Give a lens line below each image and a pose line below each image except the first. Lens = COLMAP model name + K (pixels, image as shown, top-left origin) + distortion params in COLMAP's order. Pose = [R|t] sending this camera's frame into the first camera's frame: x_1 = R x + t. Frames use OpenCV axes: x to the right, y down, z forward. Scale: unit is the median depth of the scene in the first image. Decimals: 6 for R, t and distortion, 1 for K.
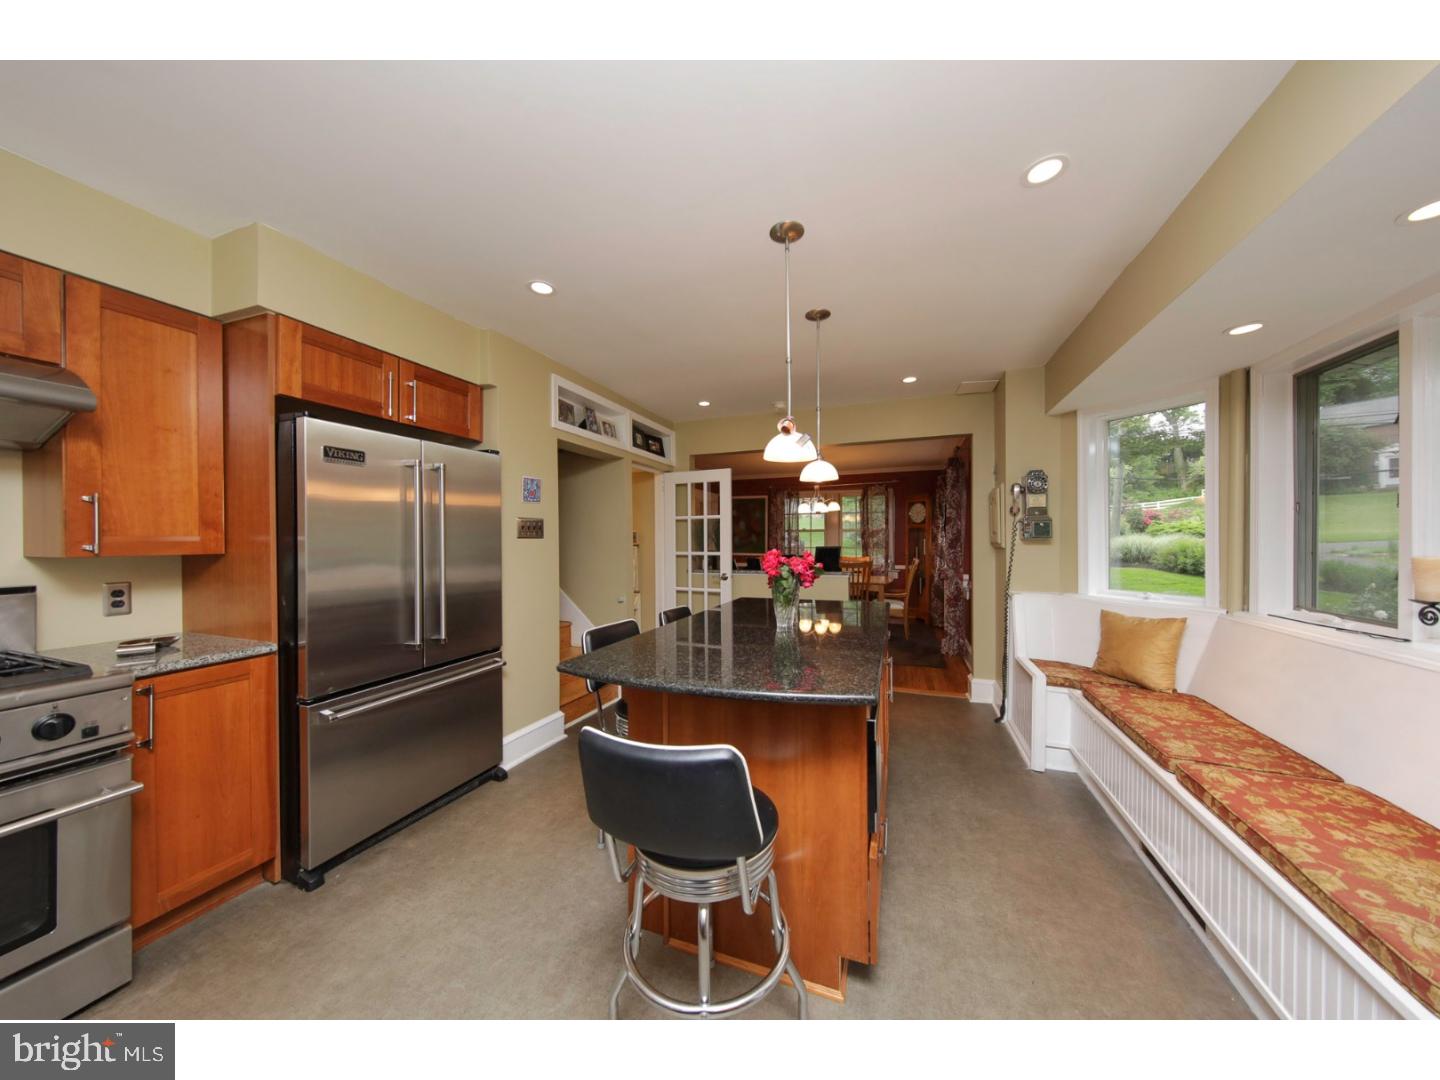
lens RADIAL K [[484.4, 0, 735.0], [0, 484.4, 538.4], [0, 0, 1]] dist [0.000144, 0.000060]
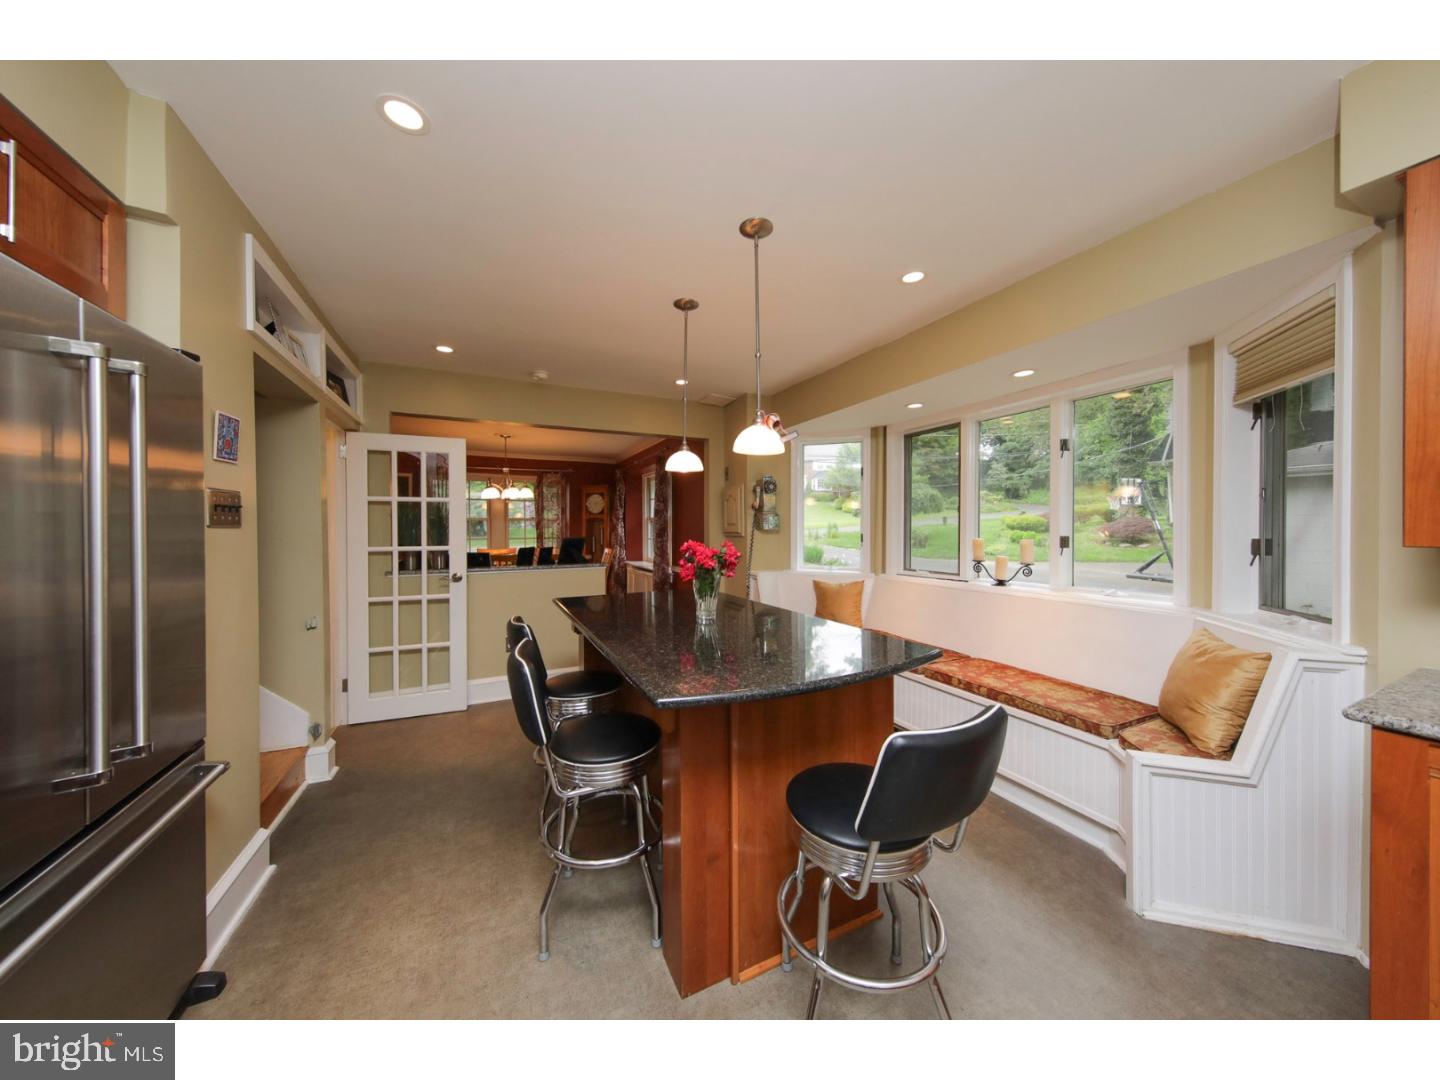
lens RADIAL K [[484.4, 0, 735.5], [0, 484.4, 534.0], [0, 0, 1]] dist [0.000144, 0.000060]
pose [[0.677198, -0.004934, 0.735784, -0.284596], [-0.005193, 0.999921, 0.011485, -0.002014], [-0.735782, -0.011598, 0.677119, 0.140962]]
